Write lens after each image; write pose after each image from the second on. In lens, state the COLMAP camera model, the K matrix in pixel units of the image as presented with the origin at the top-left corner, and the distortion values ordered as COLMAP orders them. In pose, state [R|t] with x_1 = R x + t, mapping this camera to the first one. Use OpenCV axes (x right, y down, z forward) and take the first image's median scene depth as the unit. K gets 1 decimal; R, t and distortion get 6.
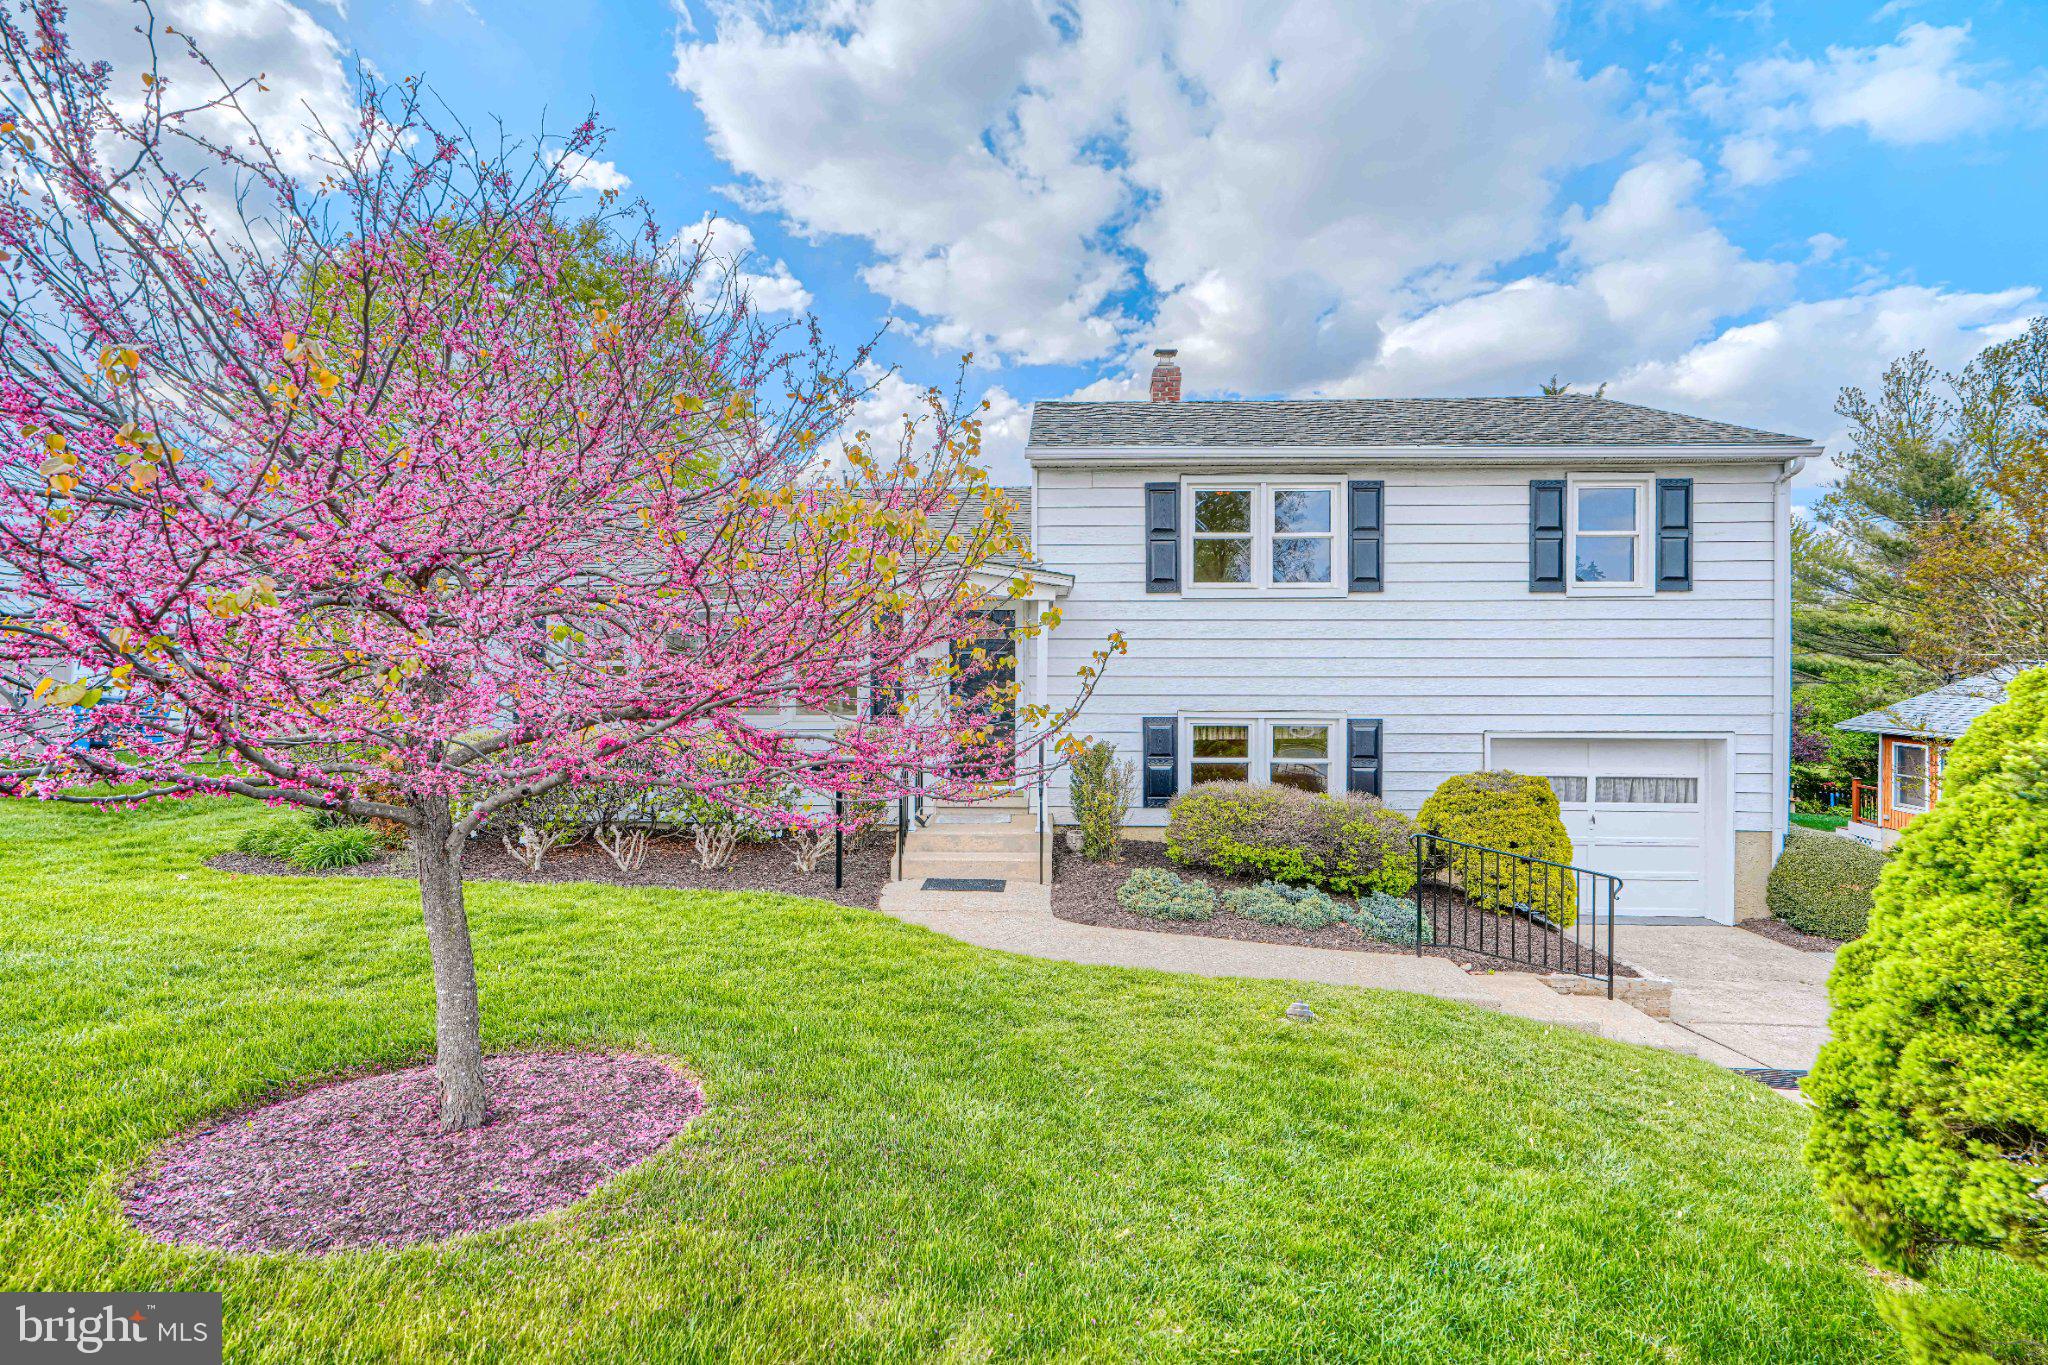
lens RADIAL K [[933.1, 0, 1025.5], [0, 933.1, 680.3], [0, 0, 1]] dist [0.004233, 0.000149]
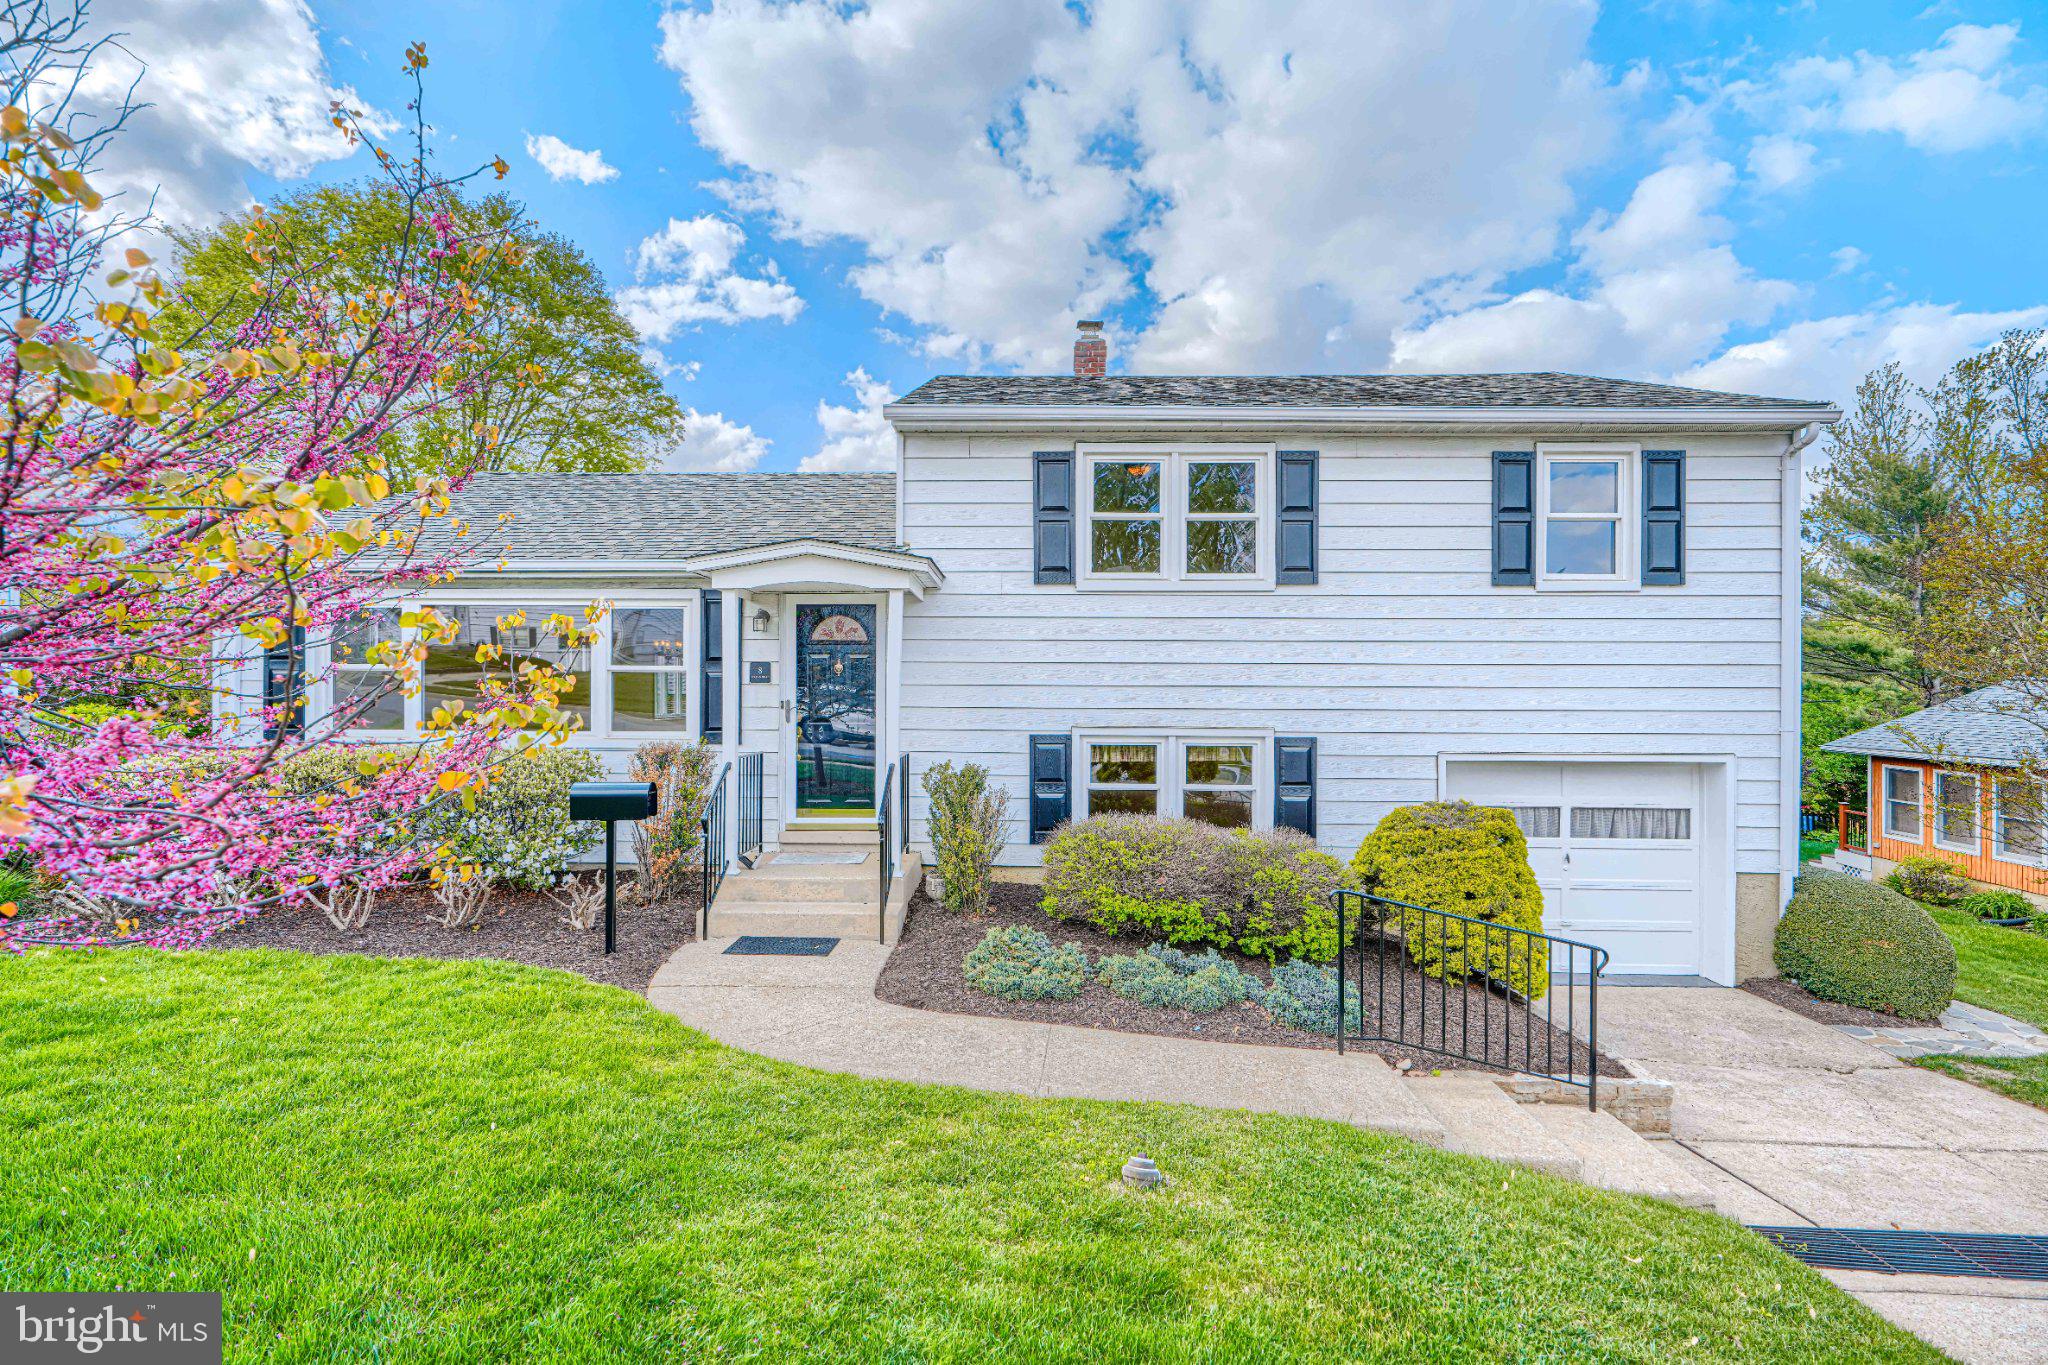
lens RADIAL K [[933.1, 0, 1022.5], [0, 933.1, 690.8], [0, 0, 1]] dist [0.004233, 0.000149]
pose [[0.999787, 0.003843, 0.020292, 0.106160], [-0.003665, 0.999954, -0.008813, 0.008356], [-0.020325, 0.008737, 0.999755, 0.179201]]
